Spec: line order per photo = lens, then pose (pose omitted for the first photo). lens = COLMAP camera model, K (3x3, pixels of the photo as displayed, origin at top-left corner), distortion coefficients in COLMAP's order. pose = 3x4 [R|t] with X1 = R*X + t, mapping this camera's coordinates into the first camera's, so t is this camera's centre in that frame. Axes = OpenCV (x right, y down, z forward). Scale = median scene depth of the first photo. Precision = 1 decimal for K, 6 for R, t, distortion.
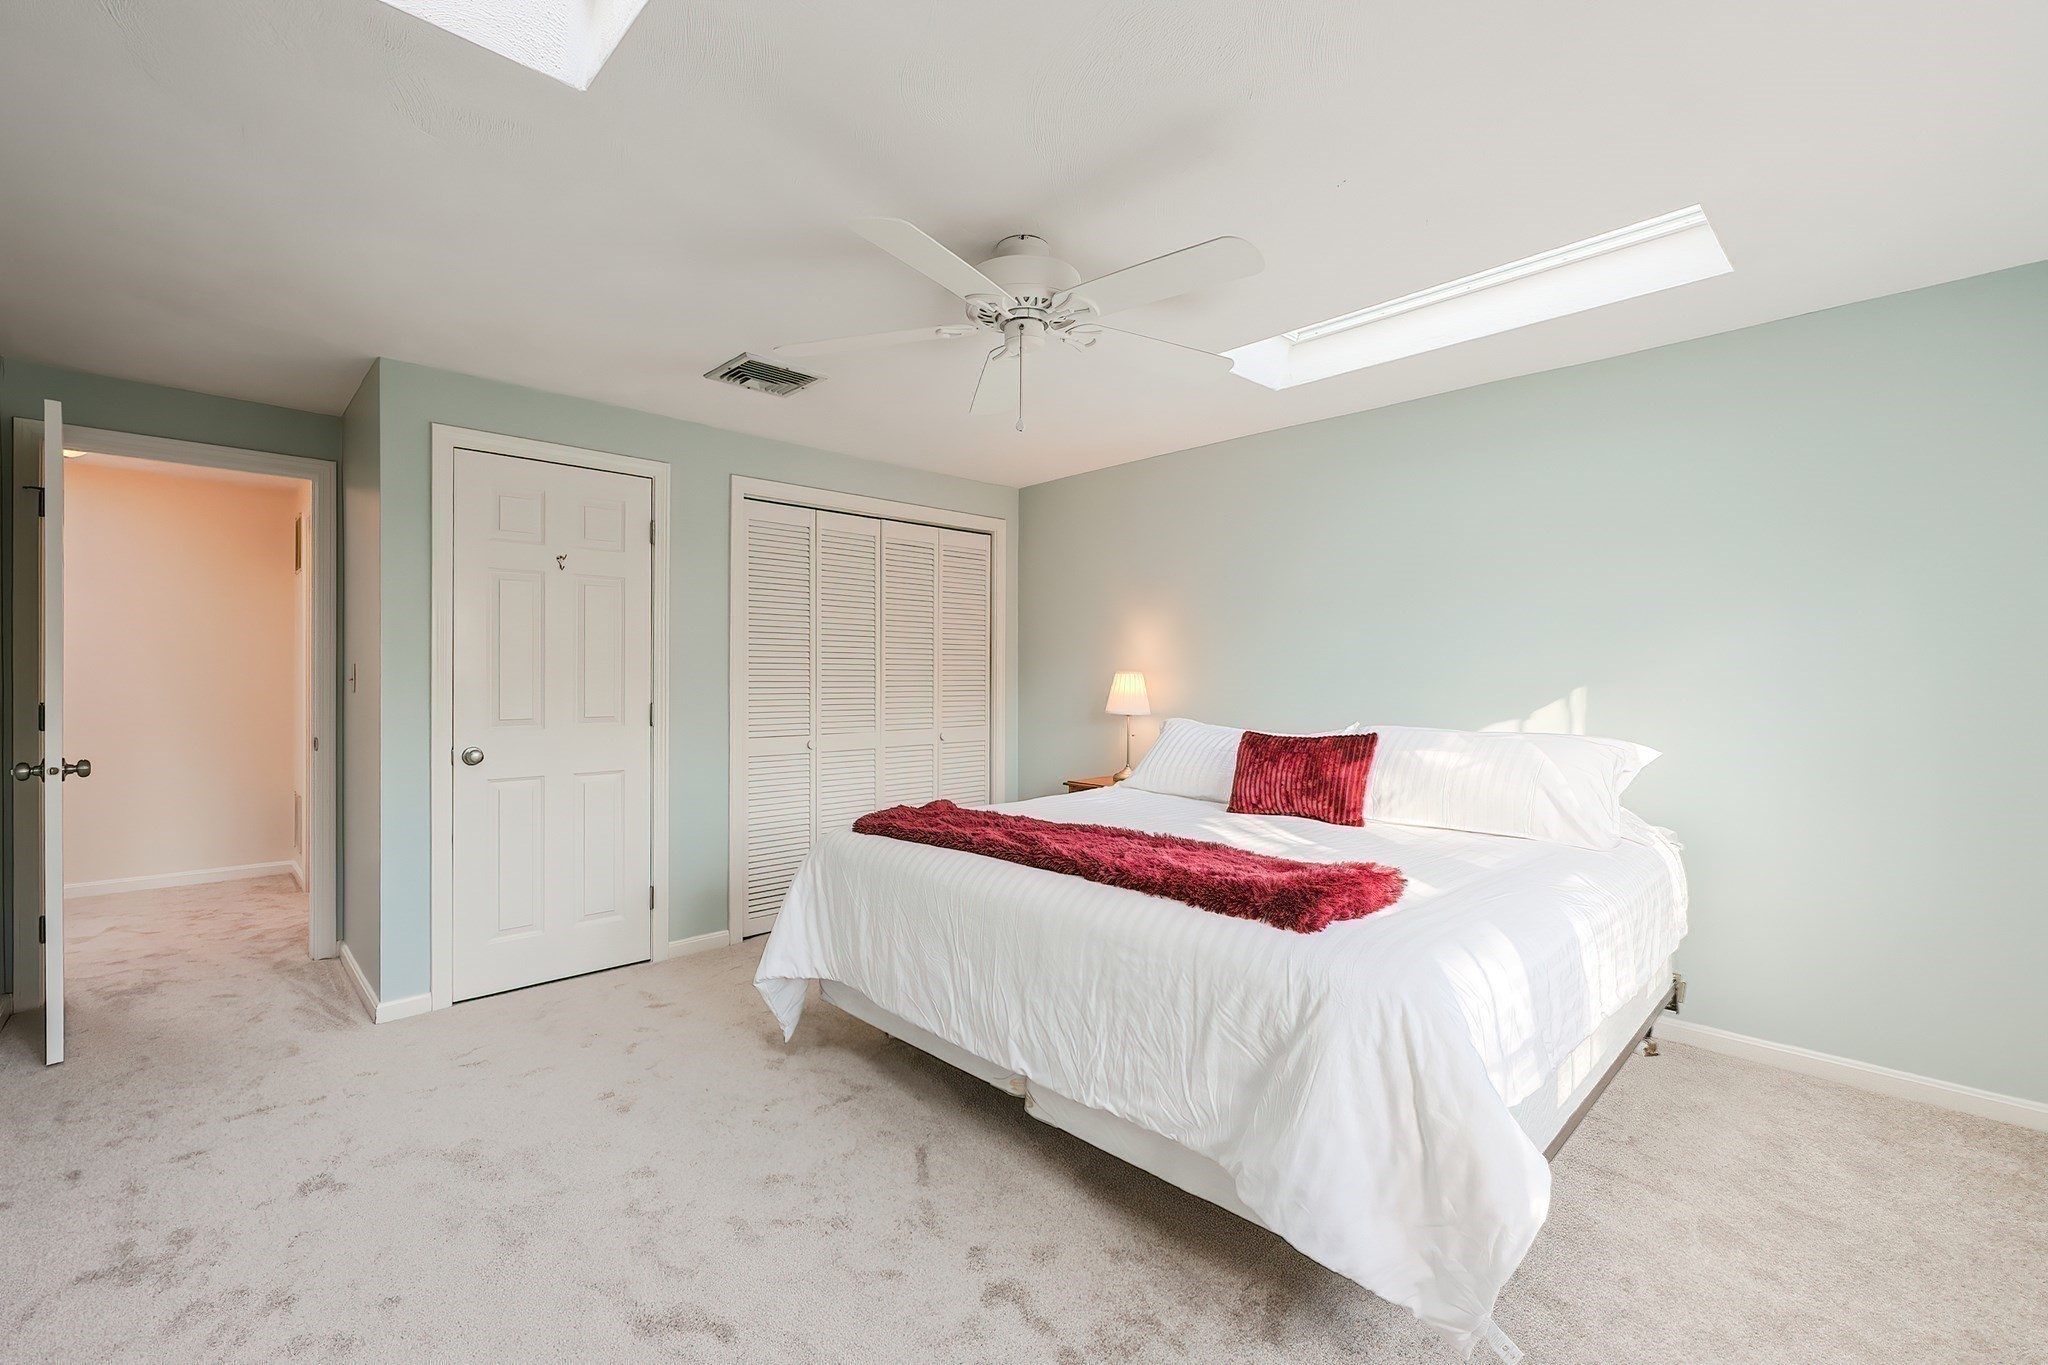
lens RADIAL K [[871.8, 0, 1032.8], [0, 871.8, 667.2], [0, 0, 1]] dist [0.000139, 0.000354]
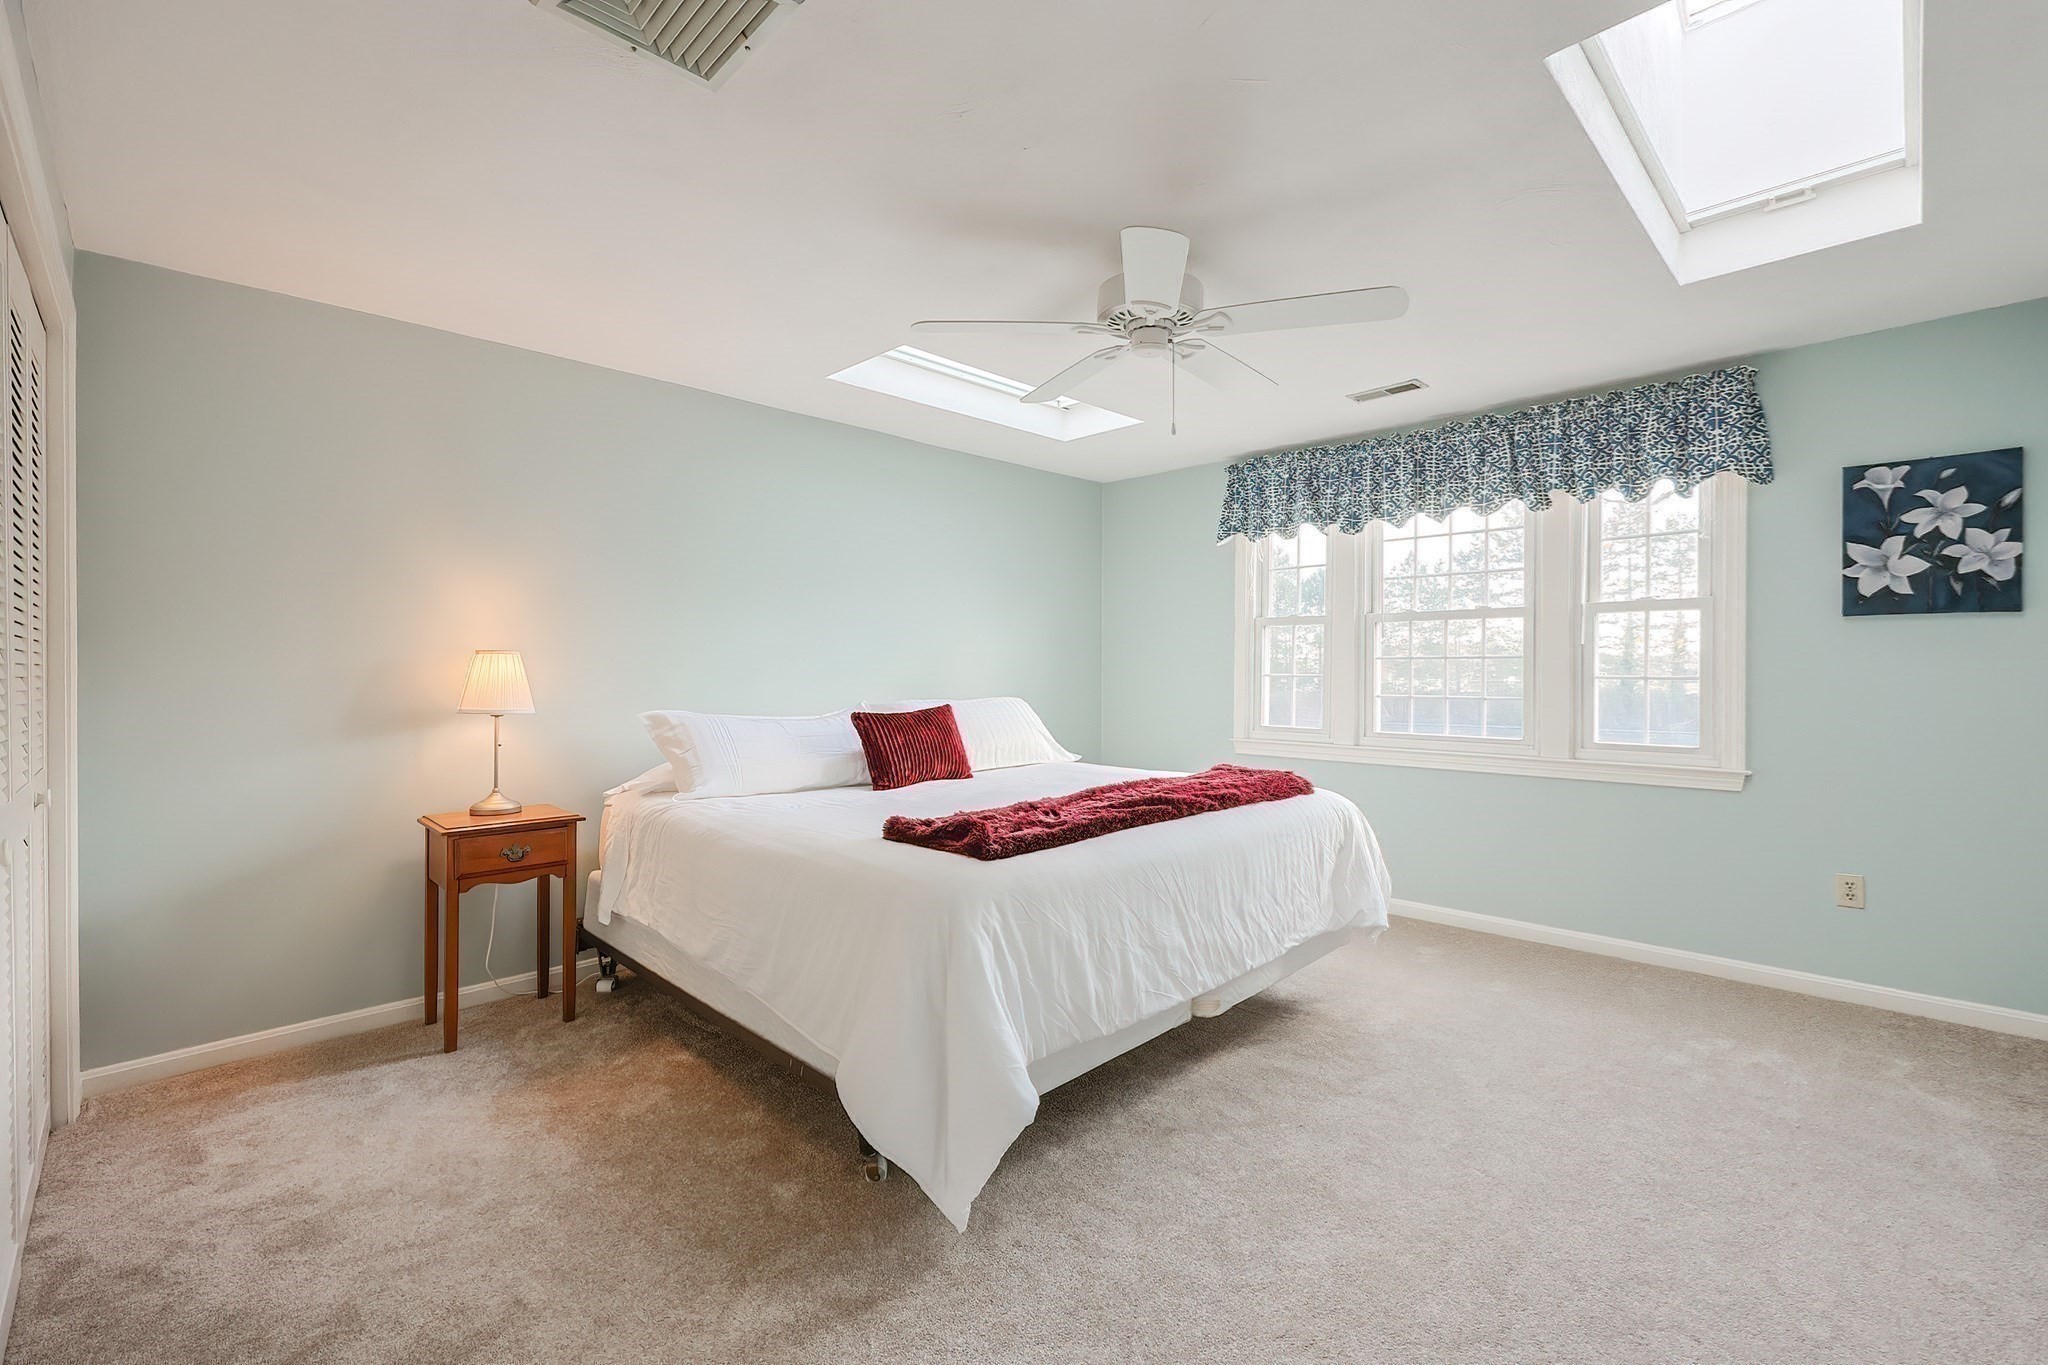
lens RADIAL K [[871.8, 0, 1032.8], [0, 871.8, 667.2], [0, 0, 1]] dist [0.000139, 0.000354]
pose [[-0.007381, -0.000482, 0.999973, -1.126492], [-0.007718, 0.999970, 0.000425, 0.028112], [-0.999943, -0.007714, -0.007385, 1.178302]]
